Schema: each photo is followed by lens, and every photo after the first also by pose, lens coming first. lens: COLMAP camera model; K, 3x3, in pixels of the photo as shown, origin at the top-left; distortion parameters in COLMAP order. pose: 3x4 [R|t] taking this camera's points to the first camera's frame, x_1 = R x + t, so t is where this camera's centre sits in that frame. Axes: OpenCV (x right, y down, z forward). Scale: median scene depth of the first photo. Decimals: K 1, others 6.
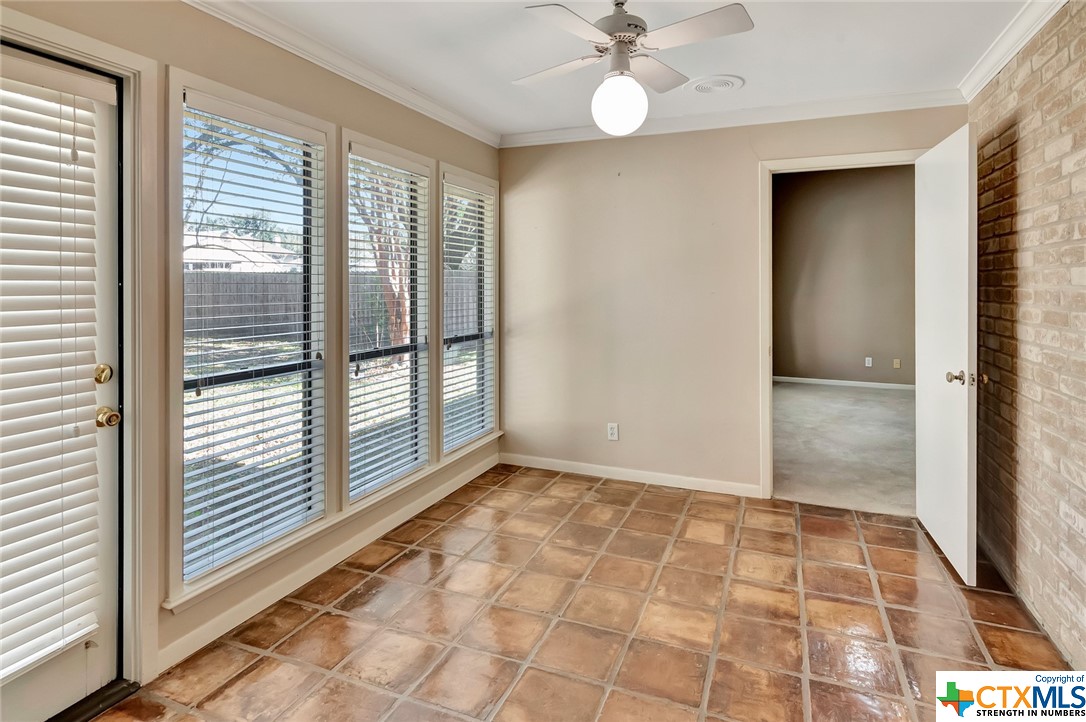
lens RADIAL K [[589.7, 0, 543.0], [0, 589.7, 361.0], [0, 0, 1]] dist [0.001991, 0.000377]
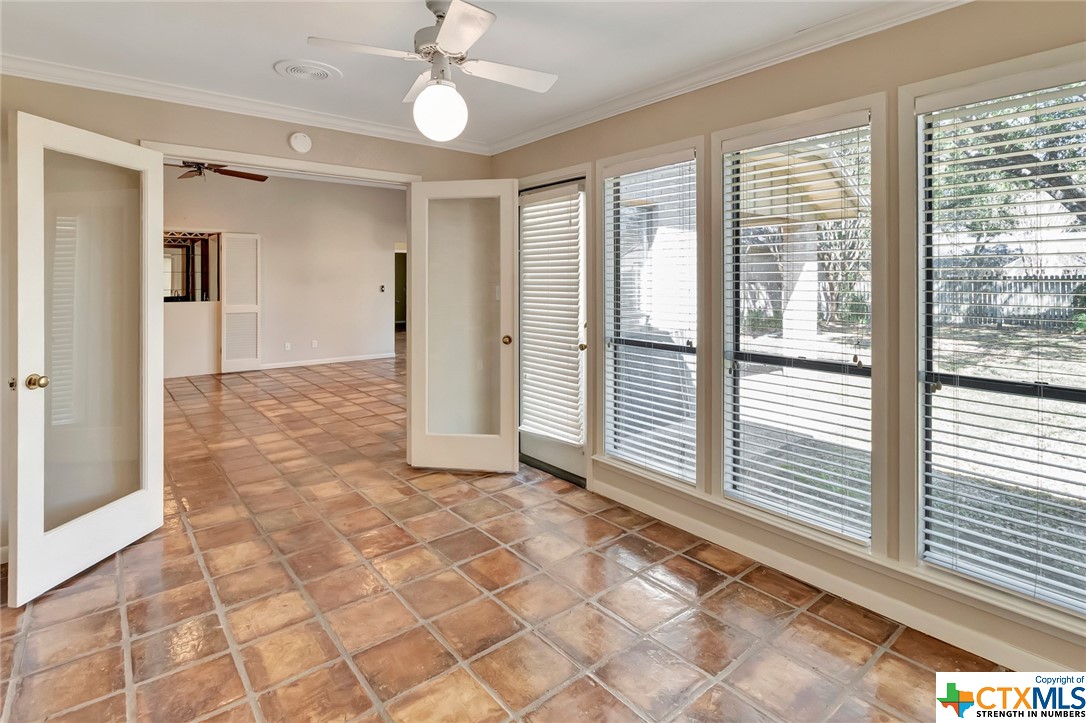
lens RADIAL K [[528.0, 0, 543.0], [0, 528.0, 361.5], [0, 0, 1]] dist [0.000672, -0.000002]
pose [[-0.473386, 0.132903, -0.870771, 0.712192], [-0.112556, 0.971322, 0.209440, -0.172907], [0.873634, 0.197157, -0.444851, 1.316968]]
